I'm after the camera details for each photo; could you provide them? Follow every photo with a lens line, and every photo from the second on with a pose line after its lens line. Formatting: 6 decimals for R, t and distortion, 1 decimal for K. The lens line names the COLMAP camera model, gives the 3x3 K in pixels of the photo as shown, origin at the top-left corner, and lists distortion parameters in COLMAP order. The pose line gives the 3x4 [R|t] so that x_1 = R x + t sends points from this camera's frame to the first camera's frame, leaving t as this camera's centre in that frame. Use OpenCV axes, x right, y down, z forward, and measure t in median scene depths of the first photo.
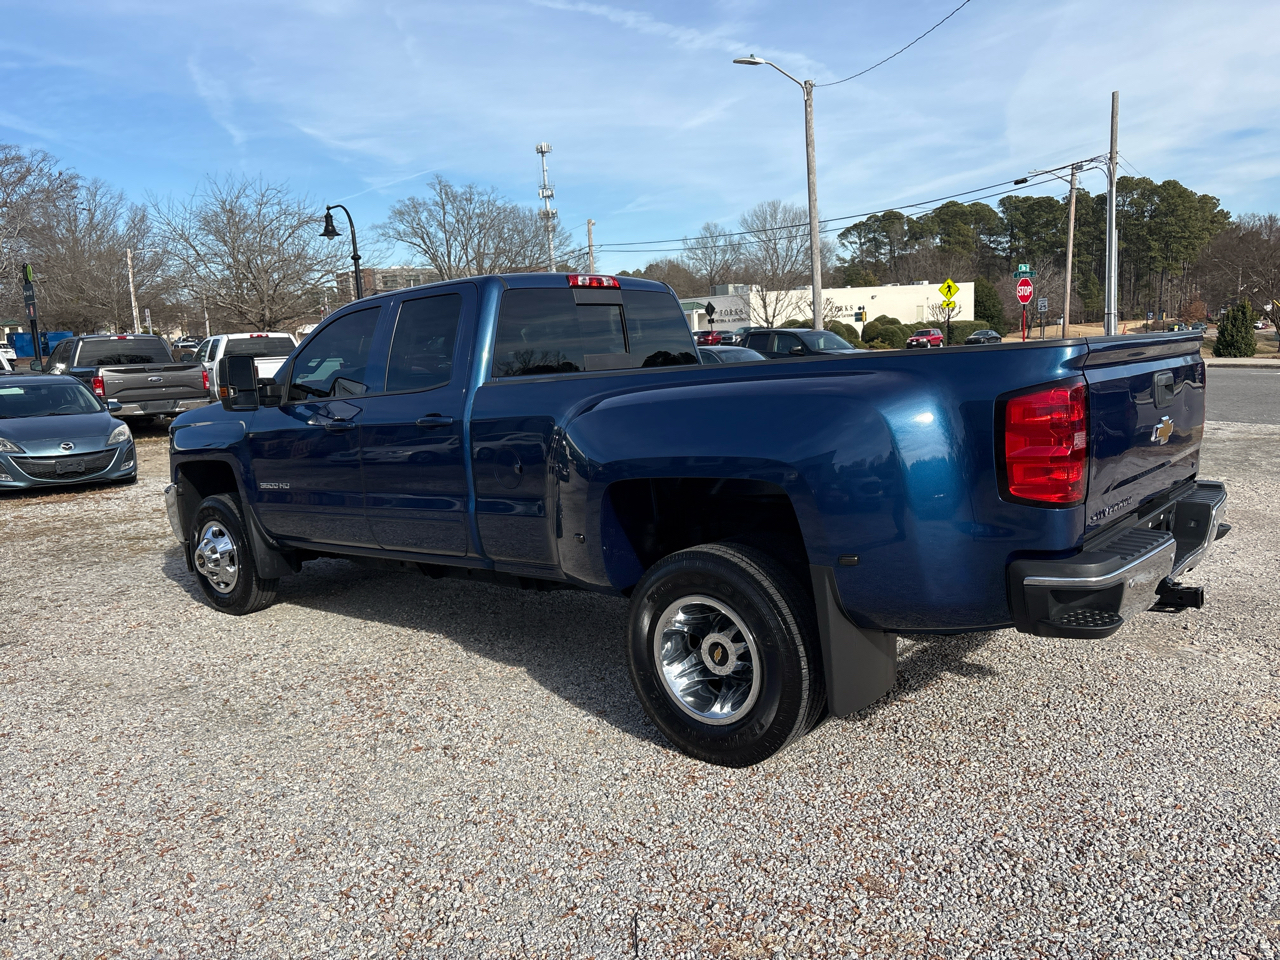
lens RADIAL K [[971.2, 0, 640.0], [0, 971.2, 480.0], [0, 0, 1]] dist [0.008772, -0.010948]
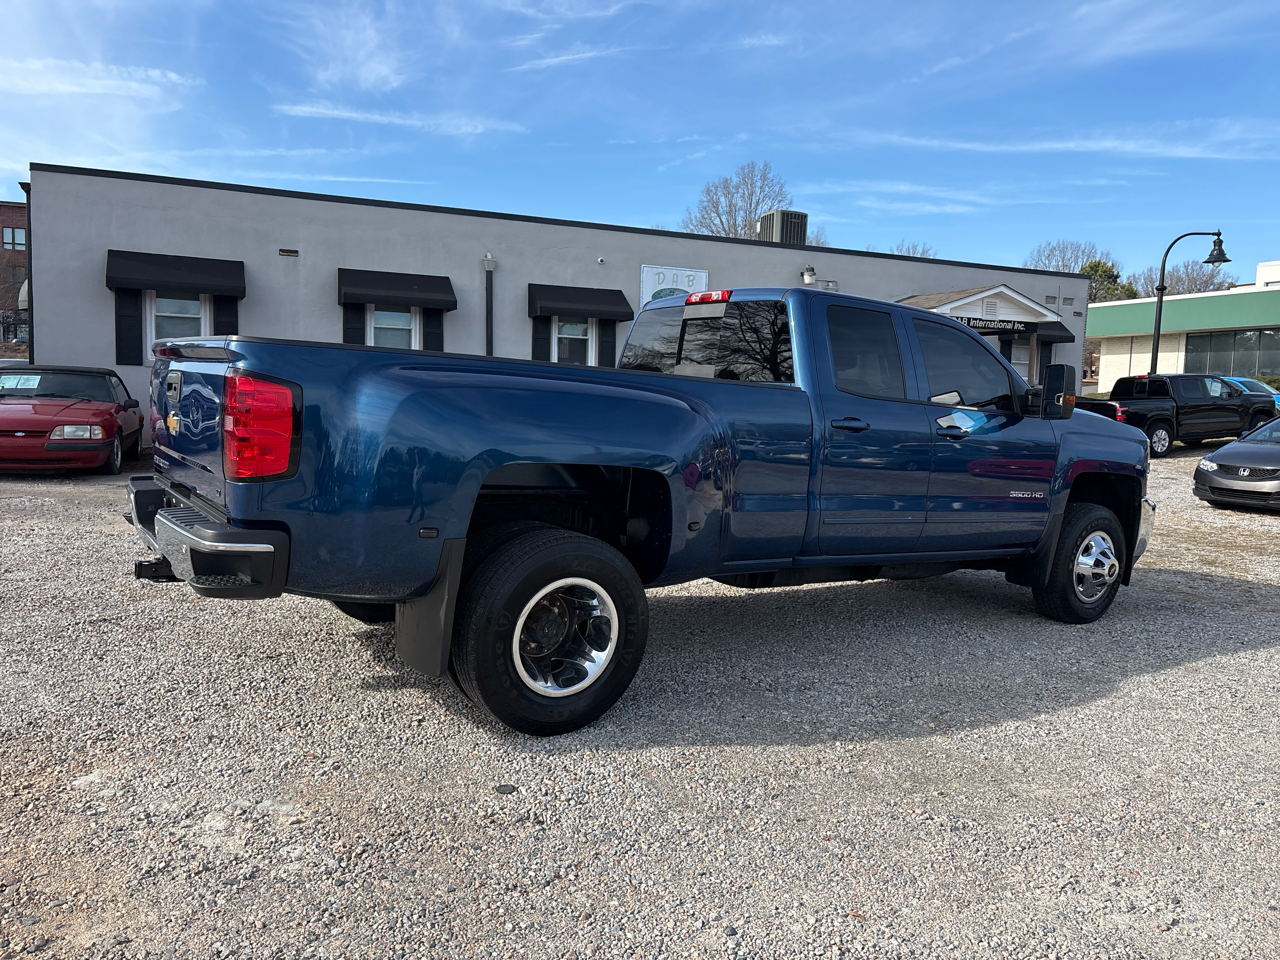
lens RADIAL K [[963.1, 0, 644.5], [0, 963.1, 486.7], [0, 0, 1]] dist [0.033120, -0.026565]
pose [[-0.267084, 0.134494, -0.954242, 0.071087], [-0.157314, 0.970845, 0.180865, -0.012910], [0.950746, 0.198422, -0.238139, 0.087227]]
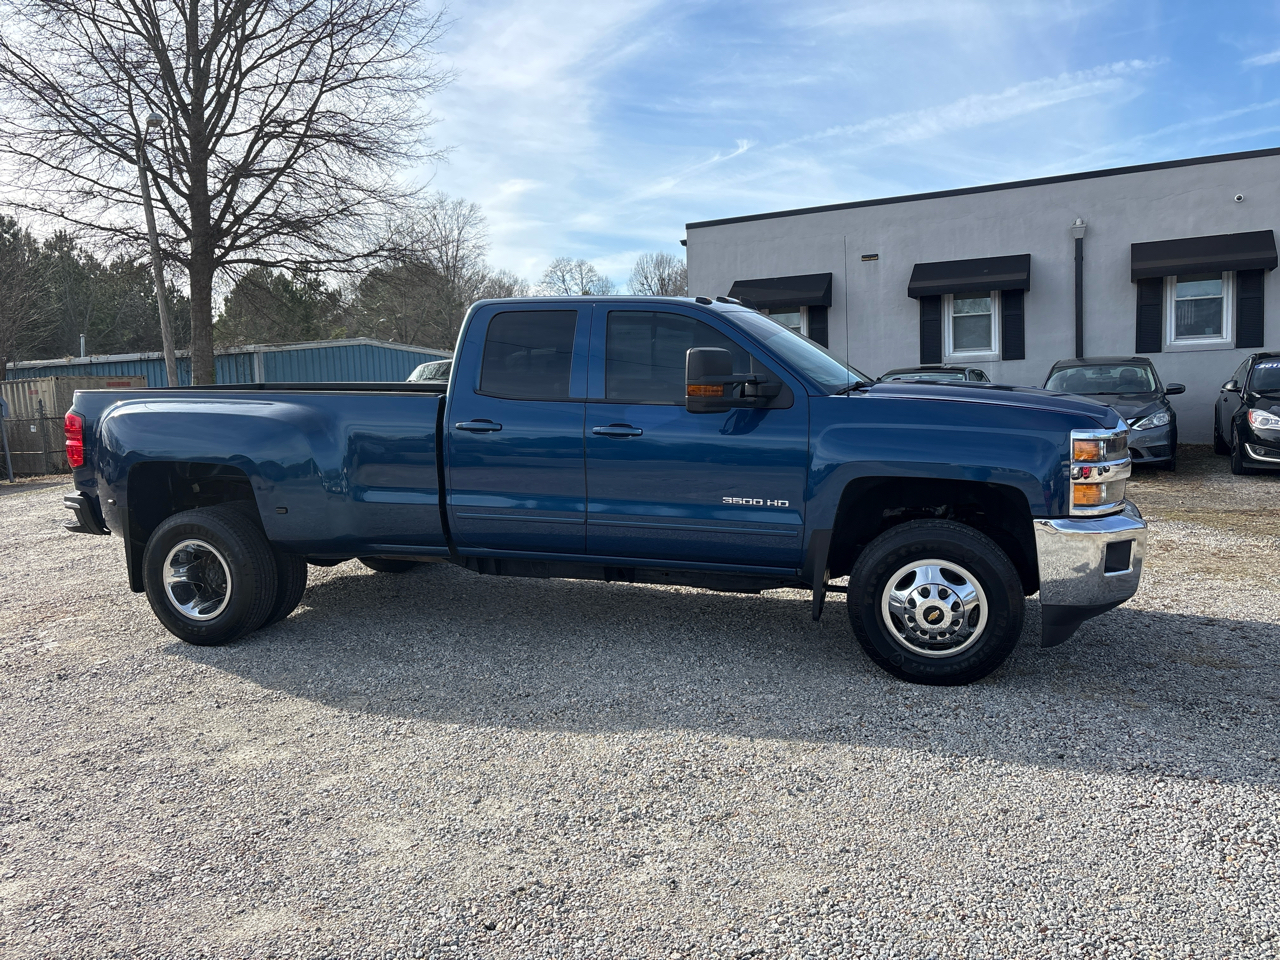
lens RADIAL K [[953.6, 0, 658.2], [0, 953.6, 458.6], [0, 0, 1]] dist [0.031701, -0.047274]
pose [[-0.920400, 0.116187, -0.373316, 0.017834], [0.027644, 0.971774, 0.234290, -0.020941], [0.390001, 0.205321, -0.897632, 0.152116]]
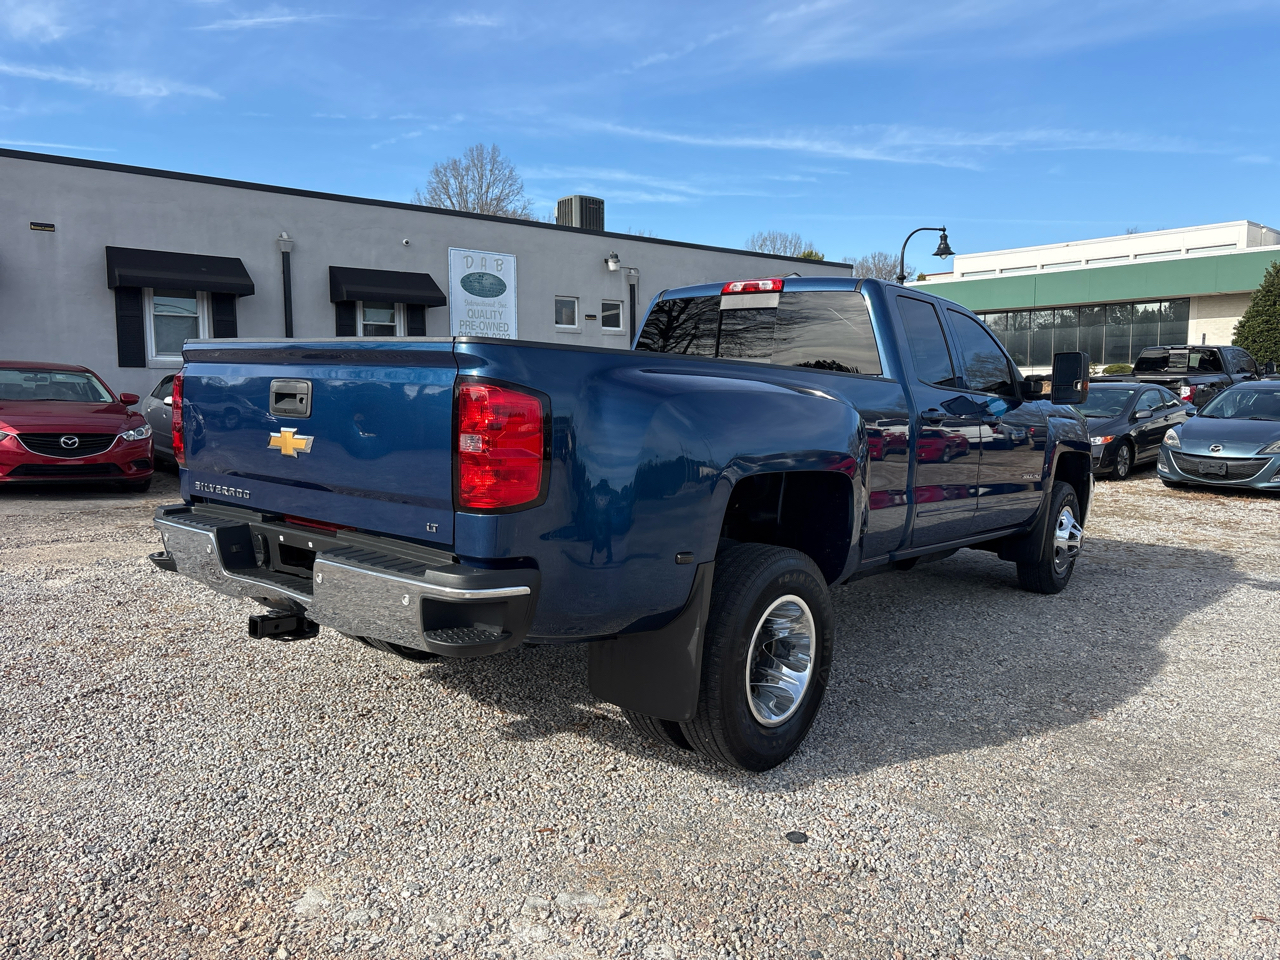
lens RADIAL K [[963.1, 0, 644.5], [0, 963.1, 486.7], [0, 0, 1]] dist [0.033120, -0.026565]
pose [[0.007304, 0.155635, -0.987788, 0.069490], [-0.155250, 0.976013, 0.152631, -0.009619], [0.987848, 0.152239, 0.031291, 0.063151]]
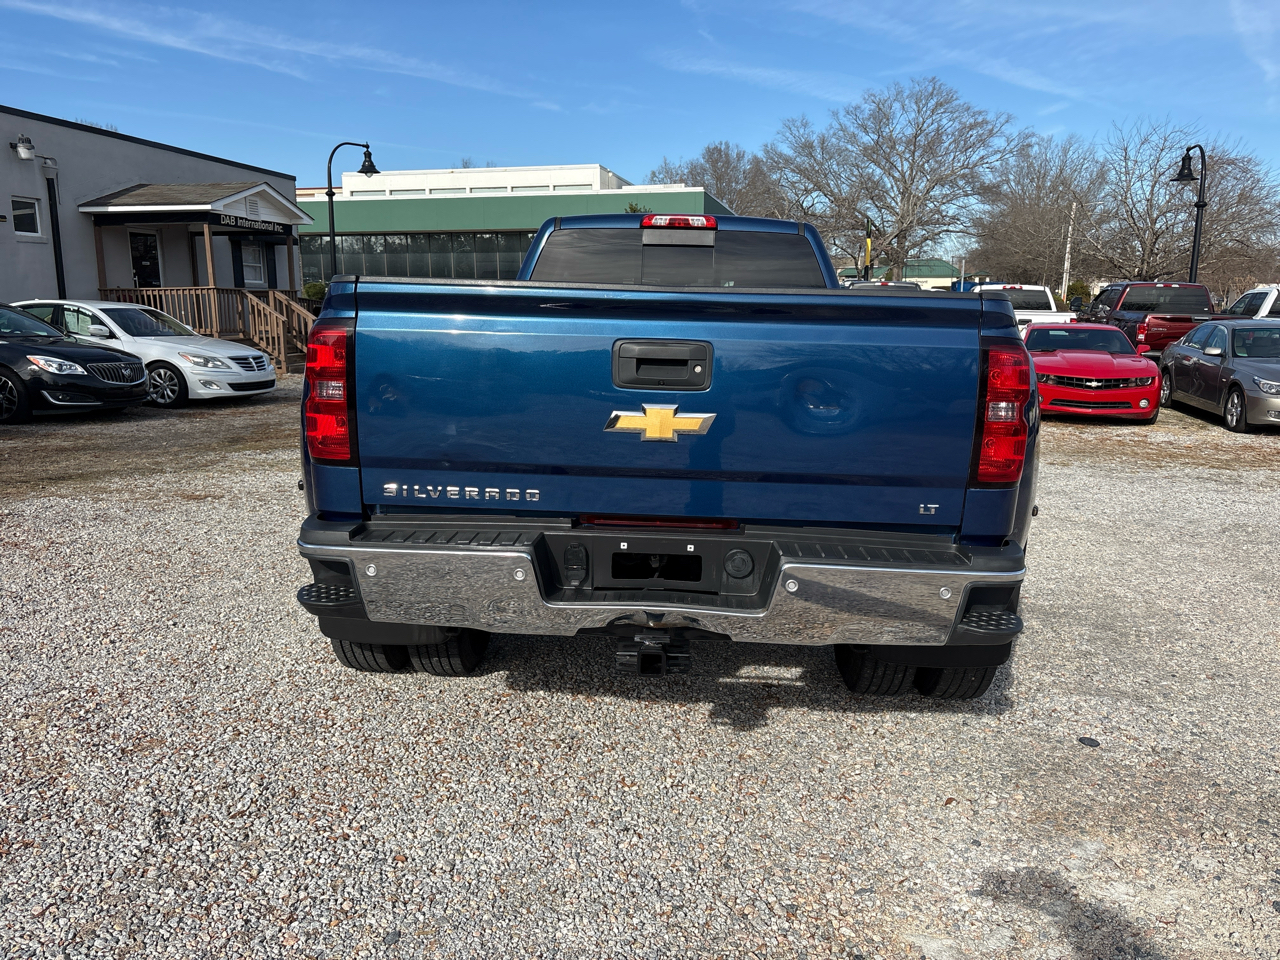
lens RADIAL K [[963.1, 0, 644.5], [0, 963.1, 486.7], [0, 0, 1]] dist [0.033120, -0.026565]
pose [[0.605478, 0.199478, -0.770457, 0.051976], [-0.159326, 0.978863, 0.128227, -0.004431], [0.779751, 0.045115, 0.624462, 0.026951]]
